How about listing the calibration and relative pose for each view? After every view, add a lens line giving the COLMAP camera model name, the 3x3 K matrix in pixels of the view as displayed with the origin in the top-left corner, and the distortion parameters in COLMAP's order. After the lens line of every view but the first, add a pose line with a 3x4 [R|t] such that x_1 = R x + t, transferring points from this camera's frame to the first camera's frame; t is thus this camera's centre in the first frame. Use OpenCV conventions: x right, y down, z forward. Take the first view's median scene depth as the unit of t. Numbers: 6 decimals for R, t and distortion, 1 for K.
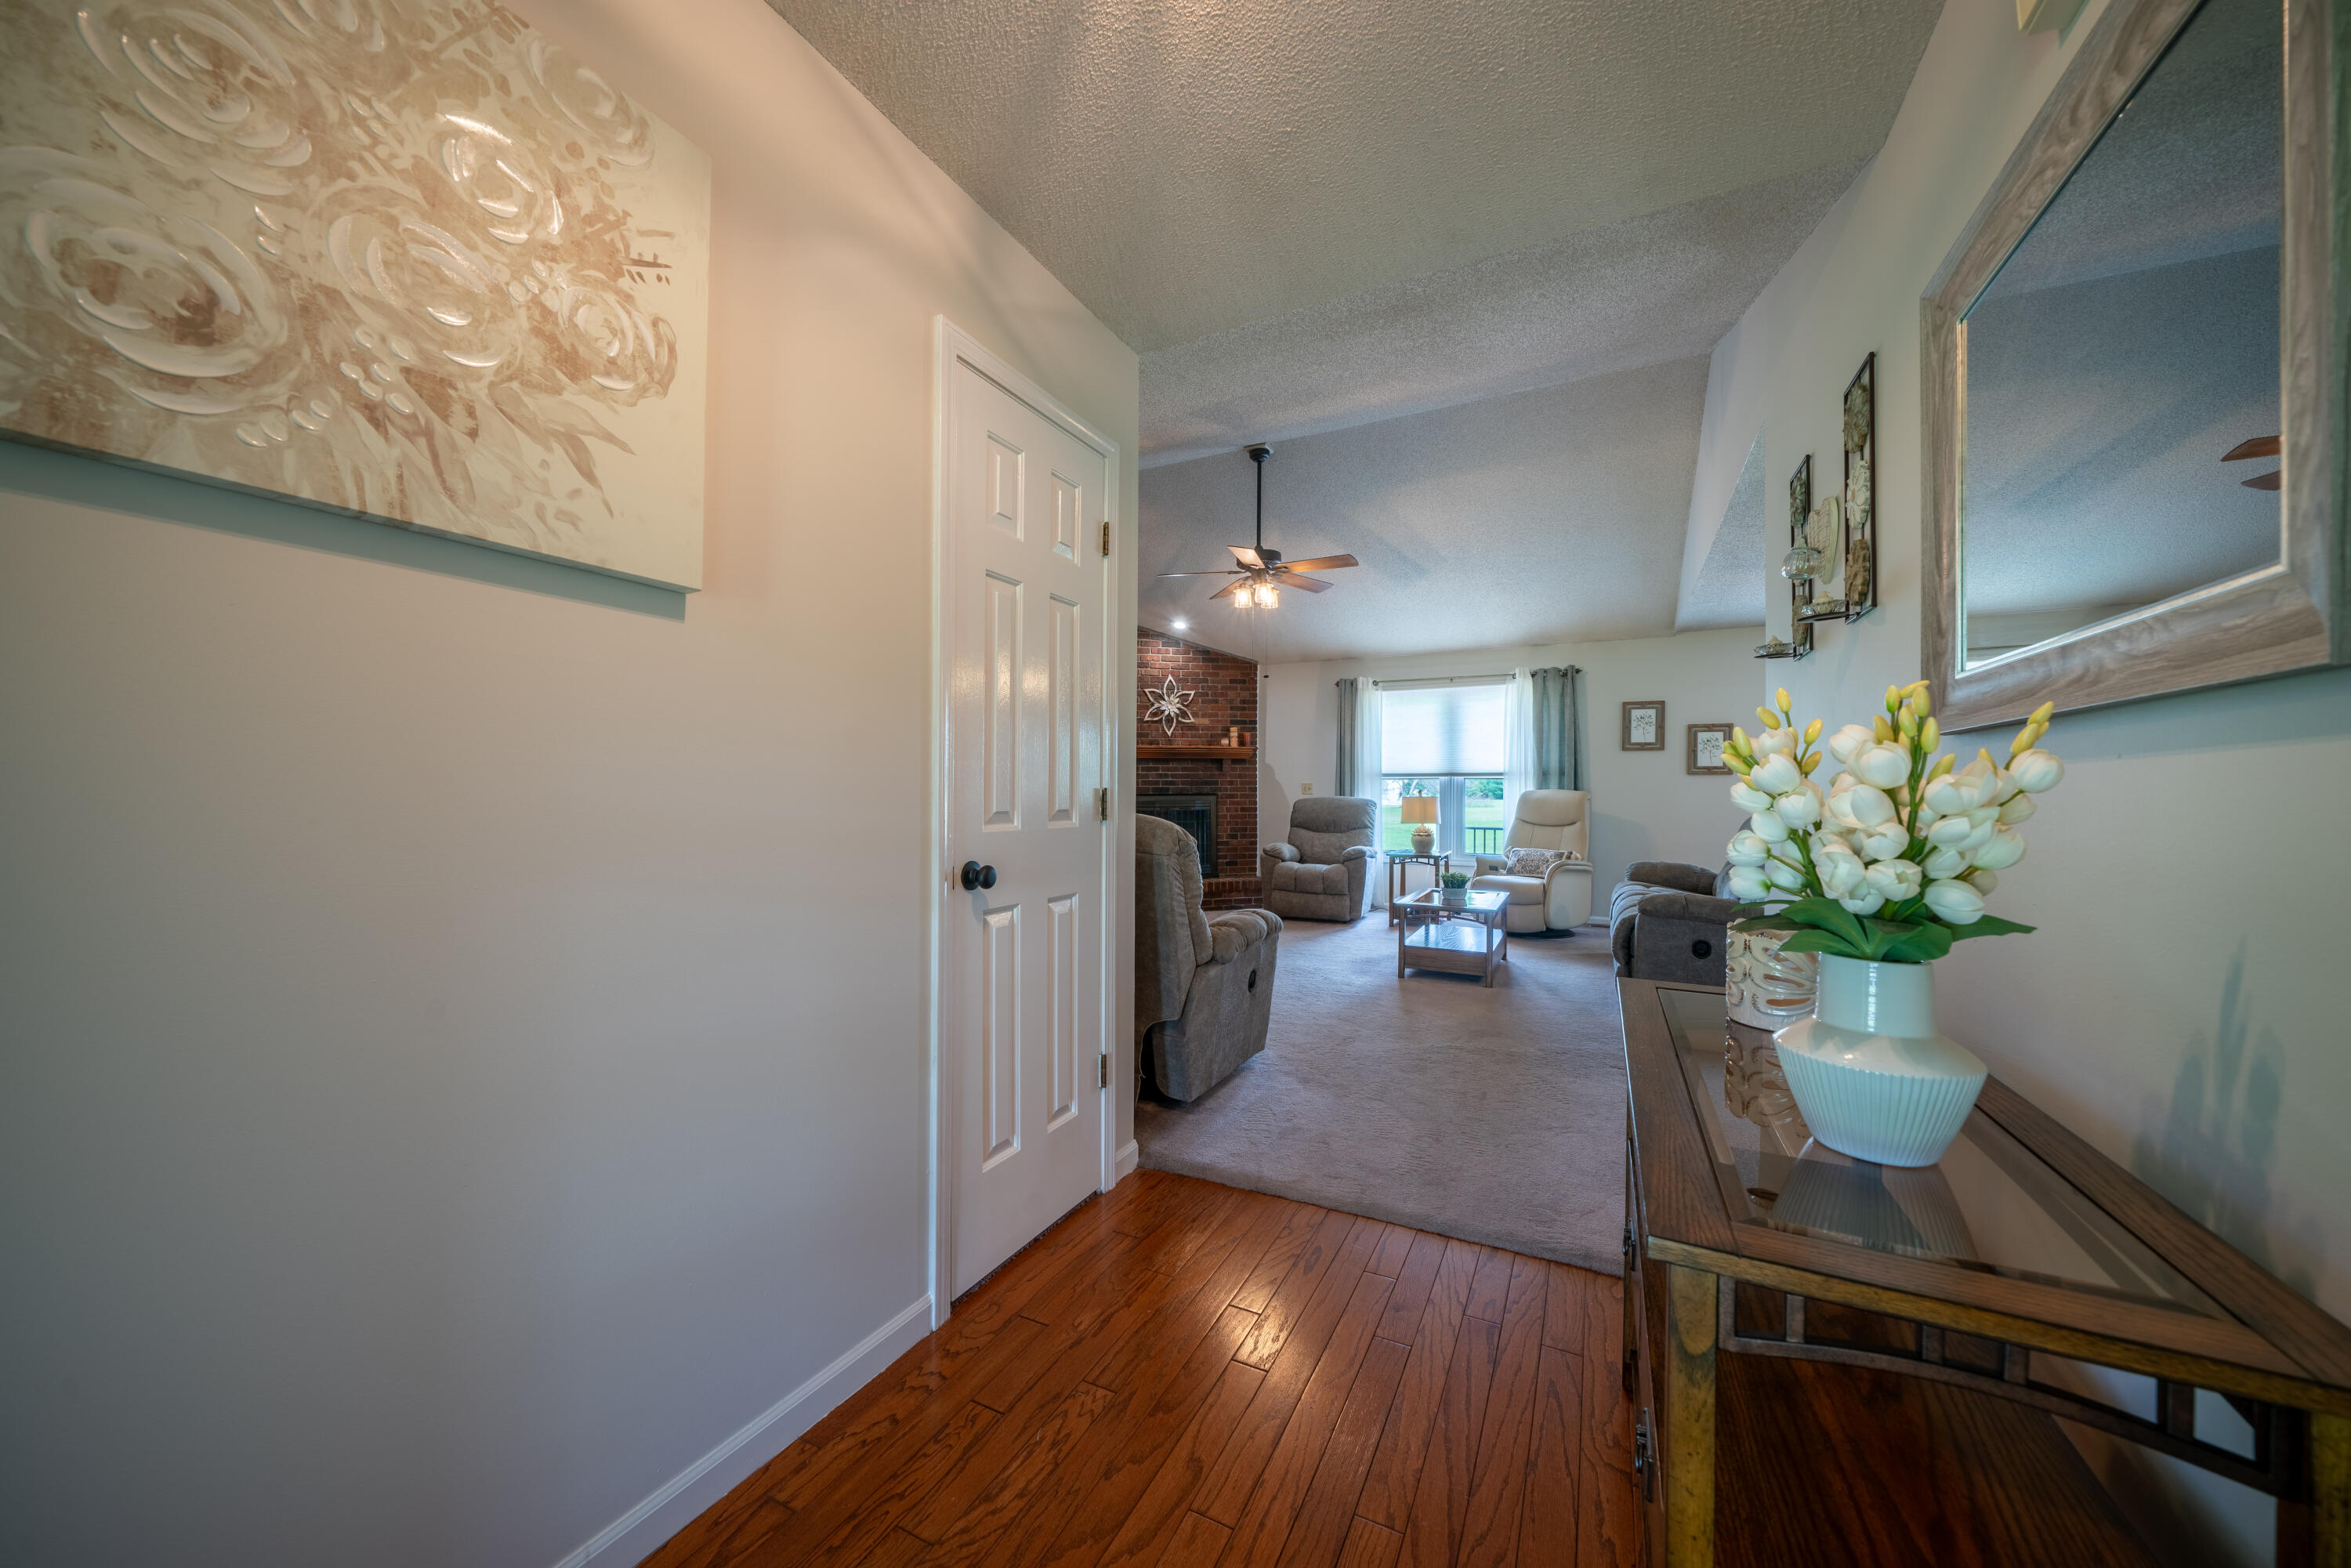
lens RADIAL K [[839.5, 0, 1158.9], [0, 839.5, 790.1], [0, 0, 1]] dist [-0.005656, -0.000244]
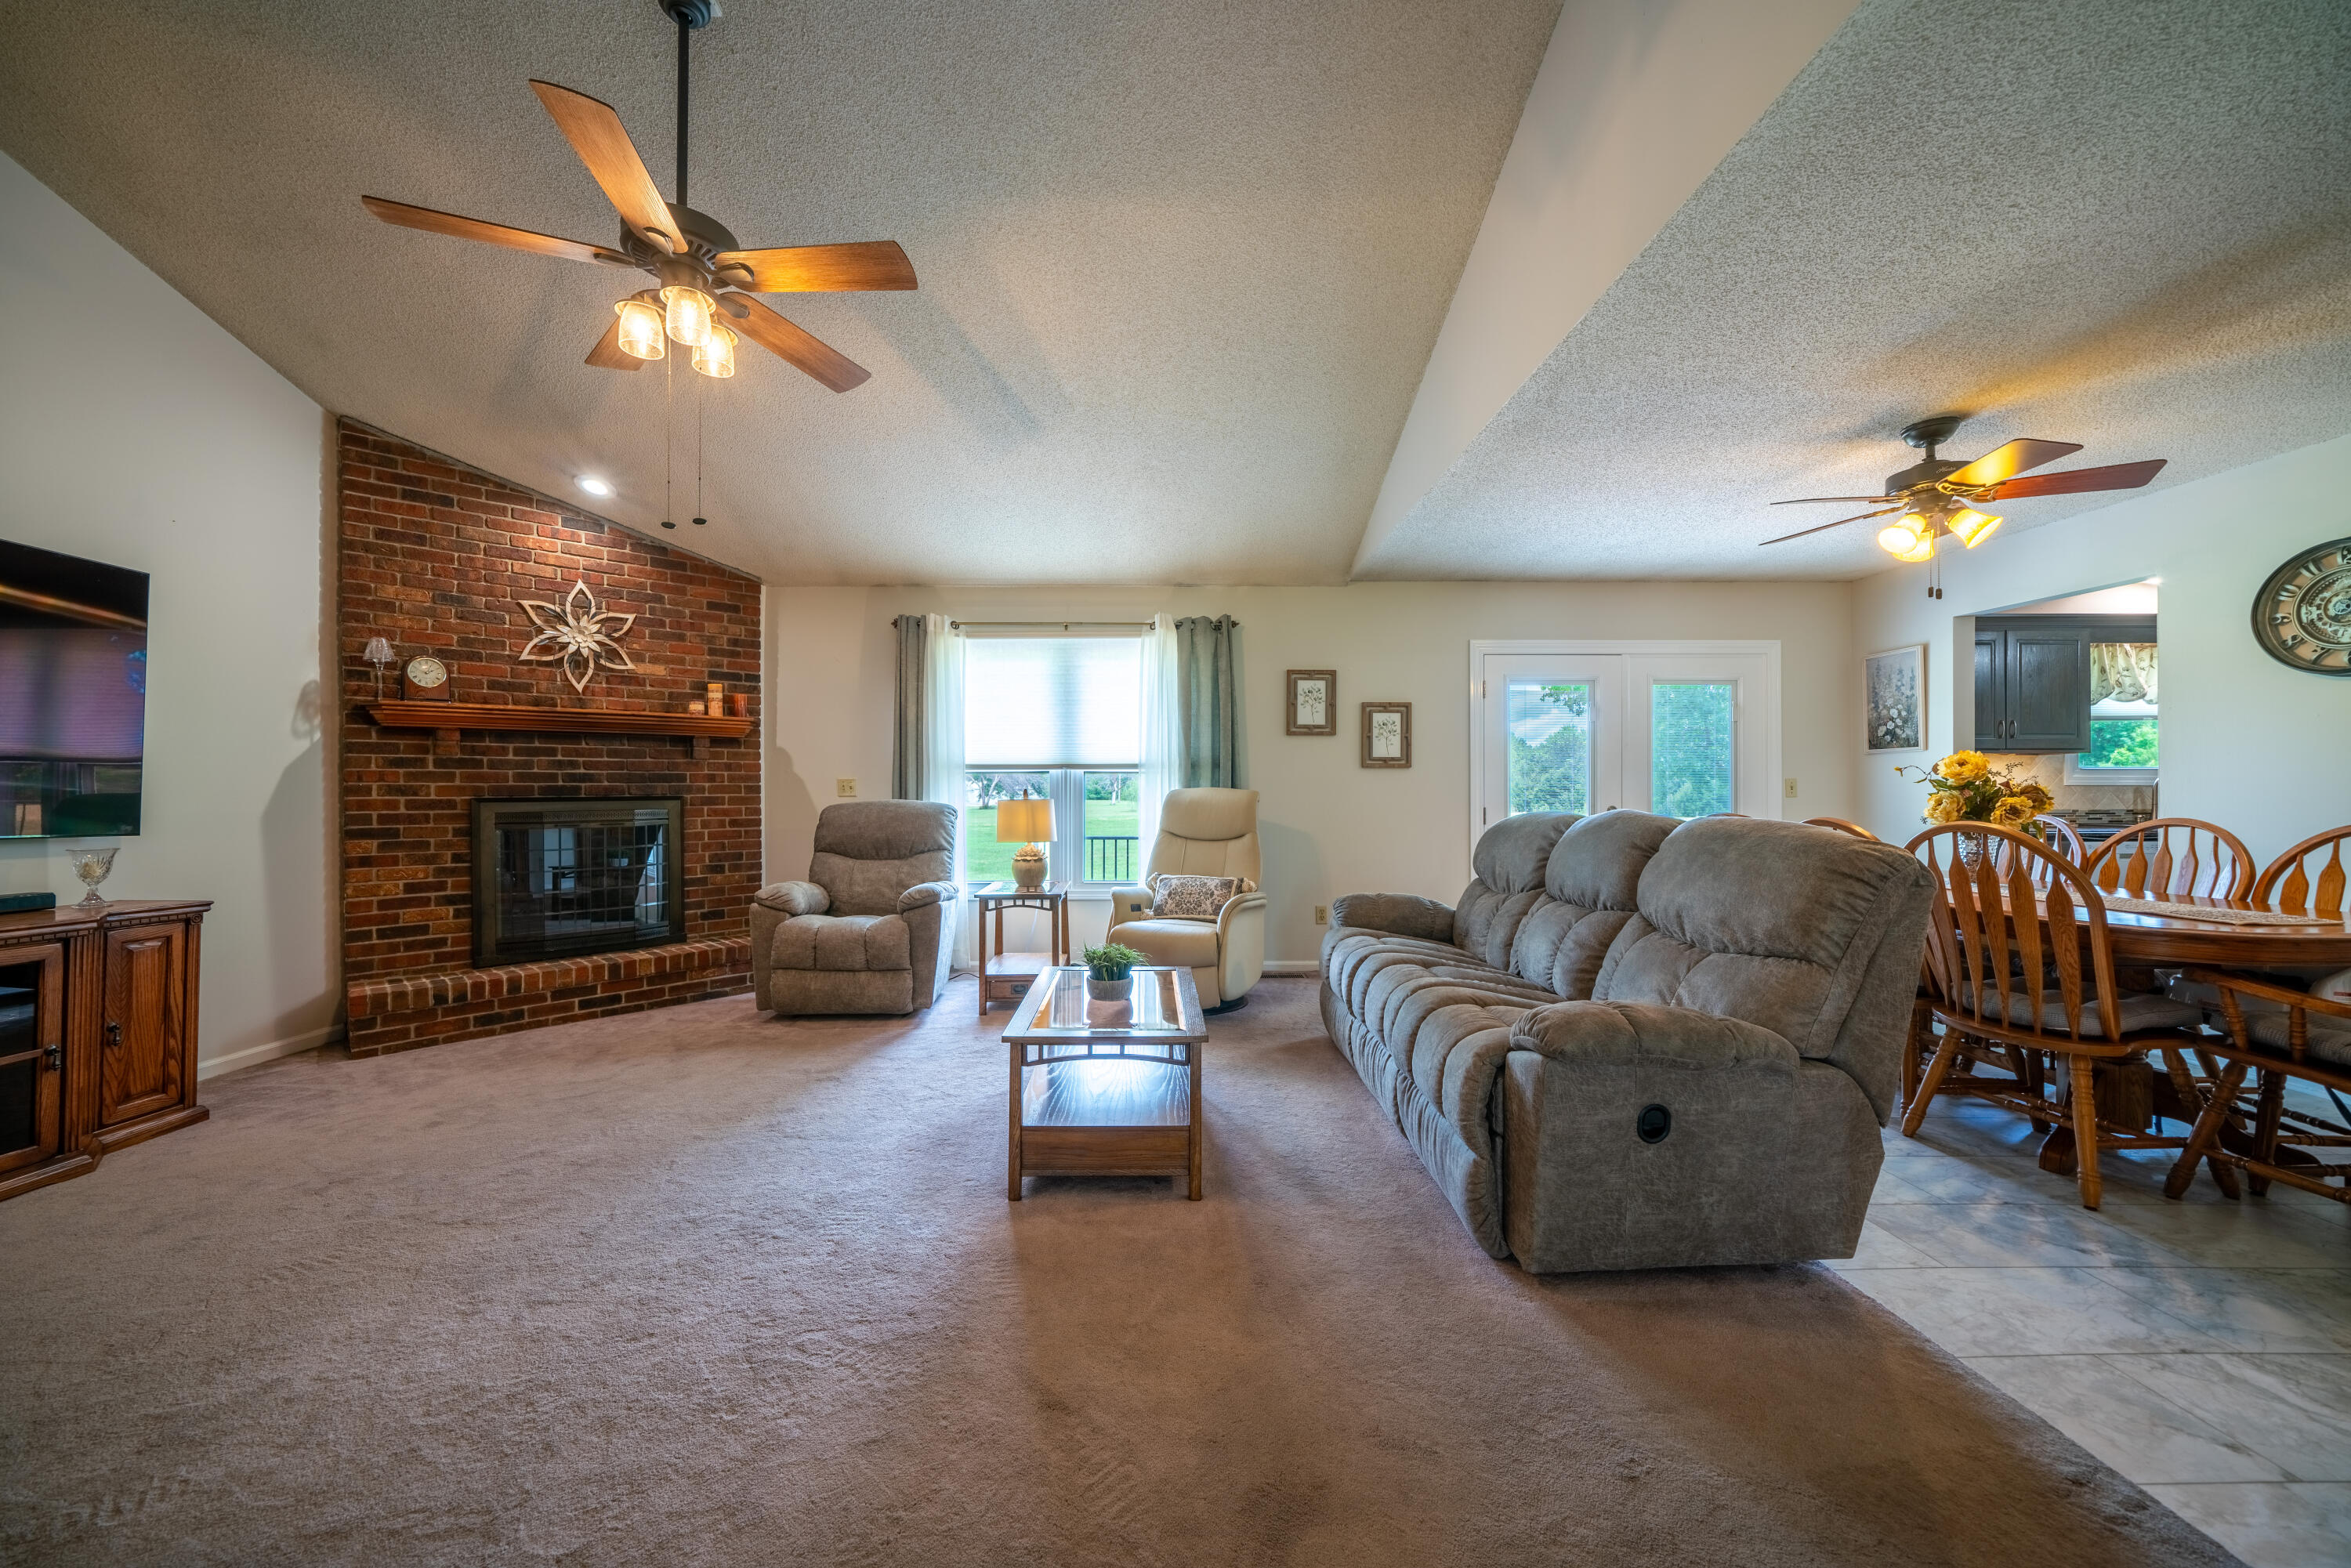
lens RADIAL K [[839.5, 0, 1158.9], [0, 839.5, 790.1], [0, 0, 1]] dist [-0.005656, -0.000244]
pose [[0.881453, -0.003047, 0.472263, 0.099990], [0.003715, 0.999993, -0.000481, 0.001469], [-0.472258, 0.002178, 0.881458, 0.391202]]
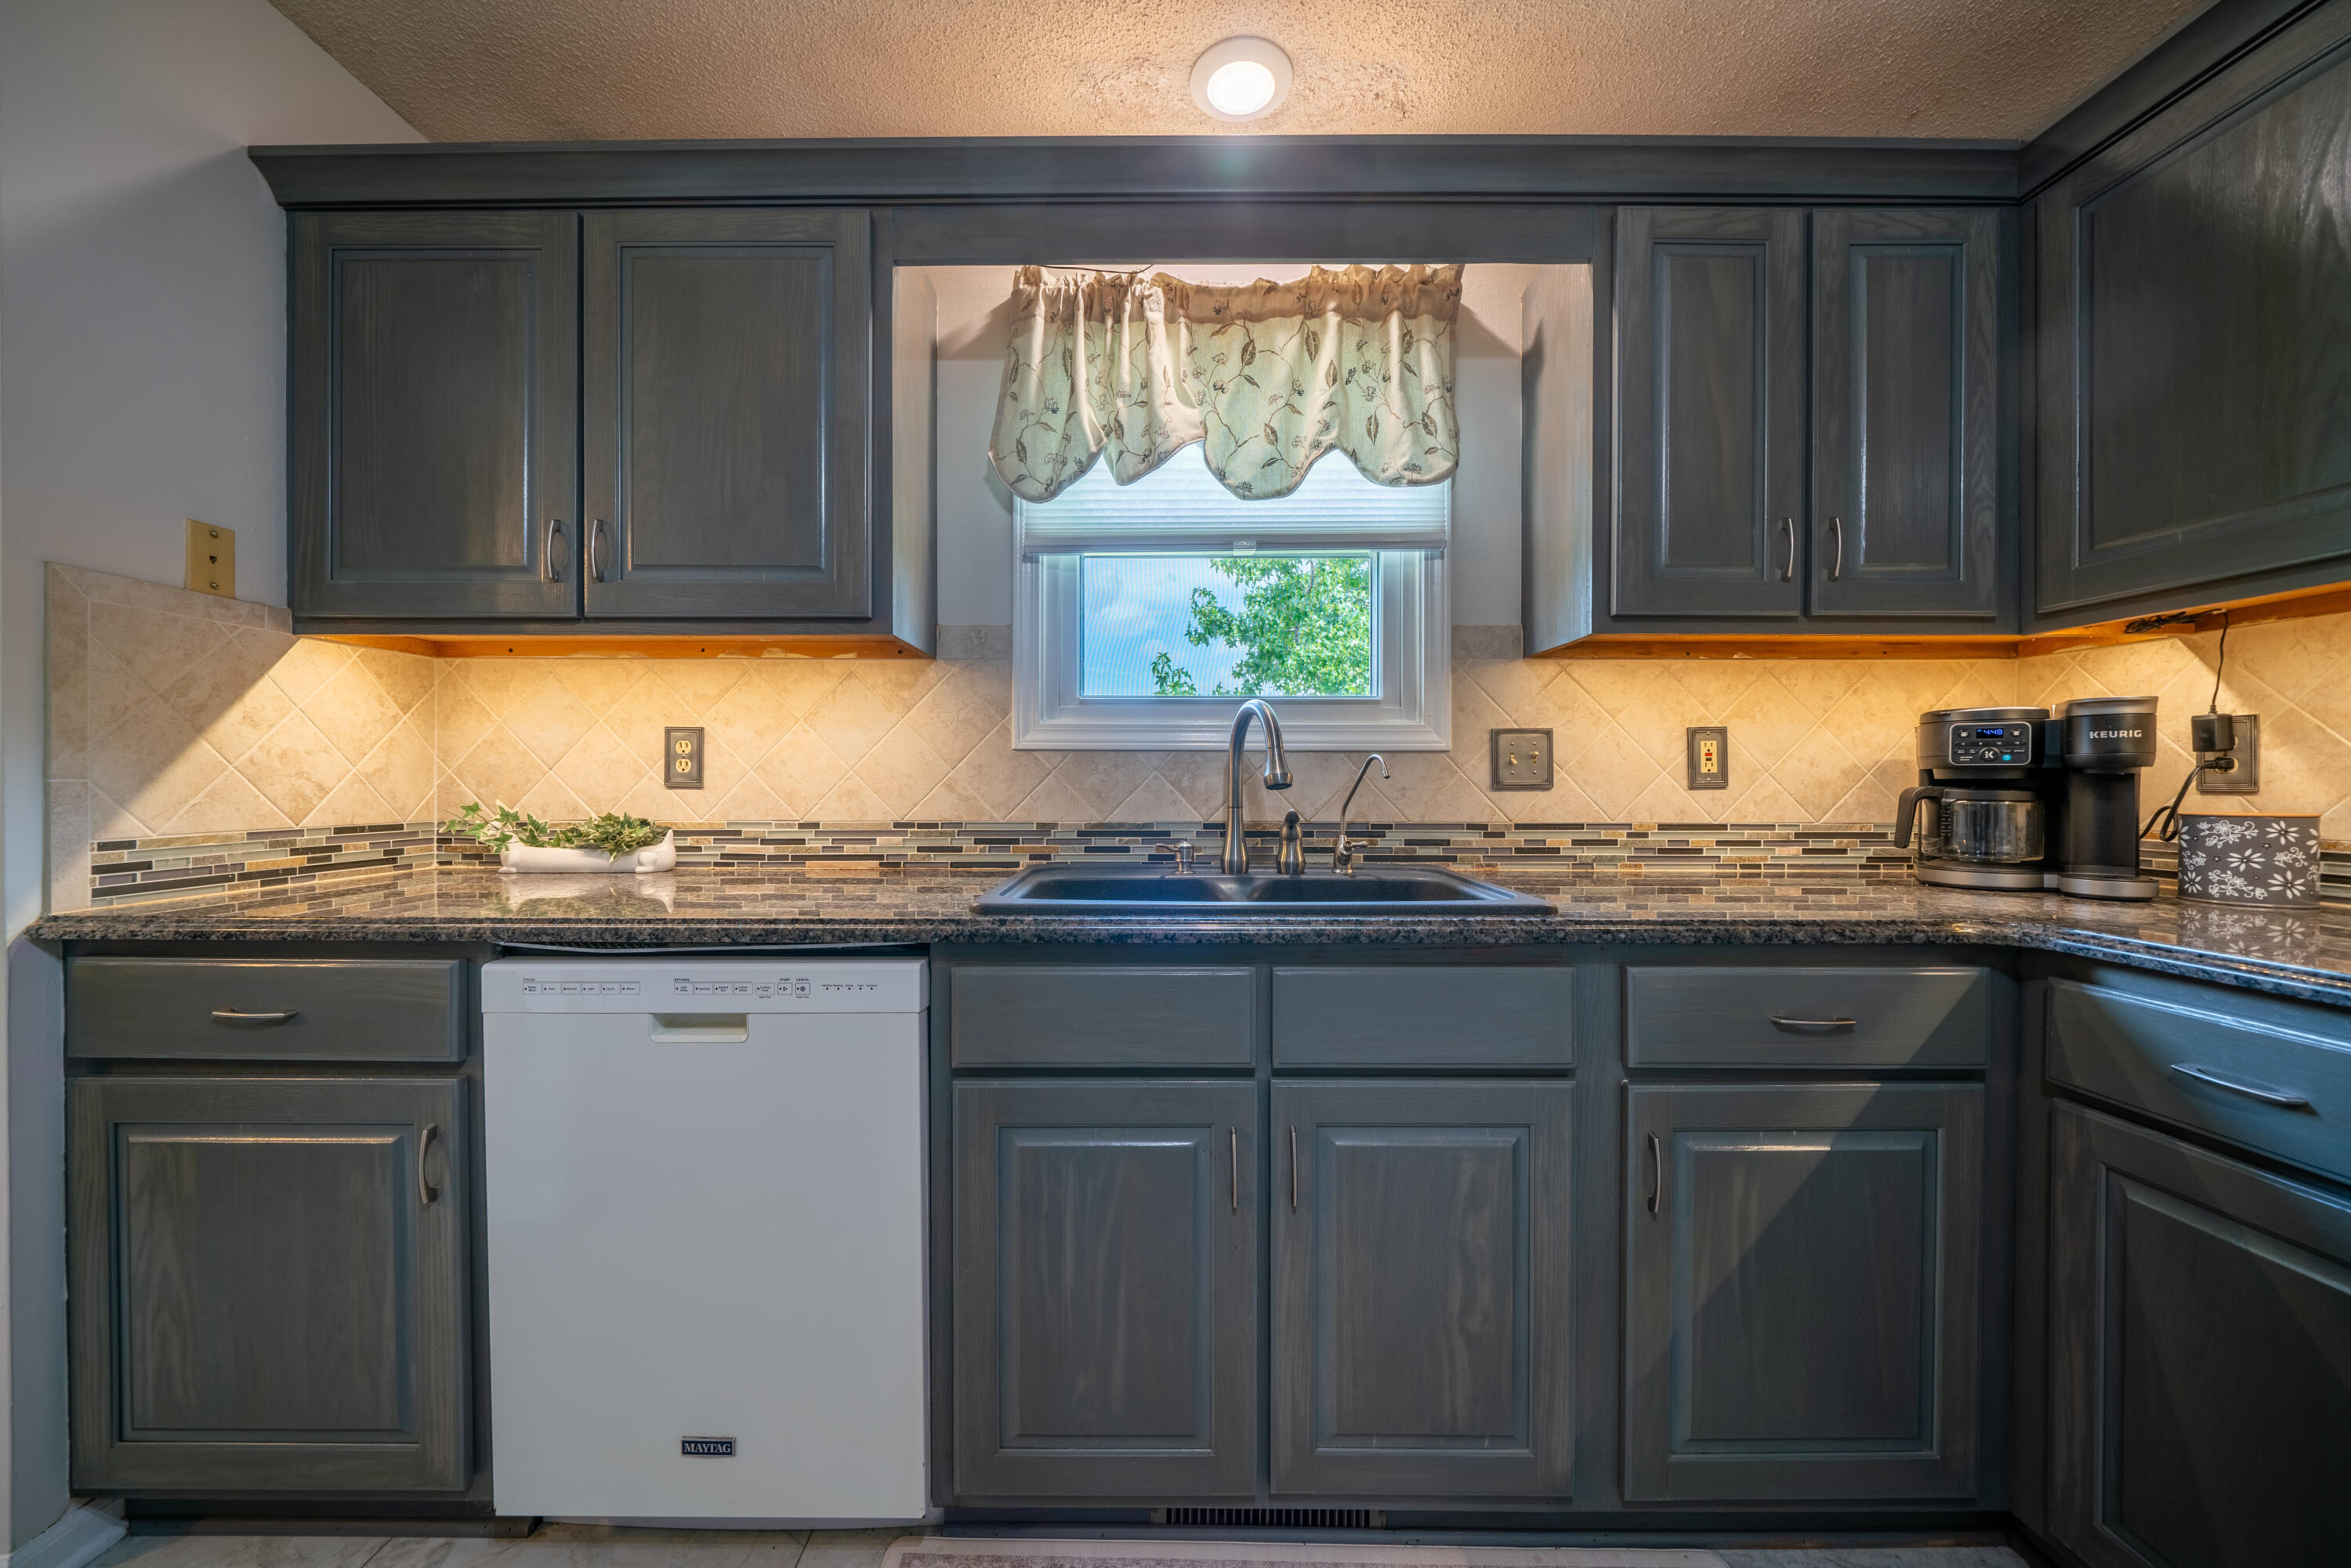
lens RADIAL K [[839.5, 0, 1158.9], [0, 839.5, 790.1], [0, 0, 1]] dist [-0.005656, -0.000244]
pose [[0.885378, -0.006121, 0.464831, 1.068368], [0.000420, 0.999923, 0.012367, 0.008884], [-0.464871, -0.010754, 0.885313, 0.423088]]
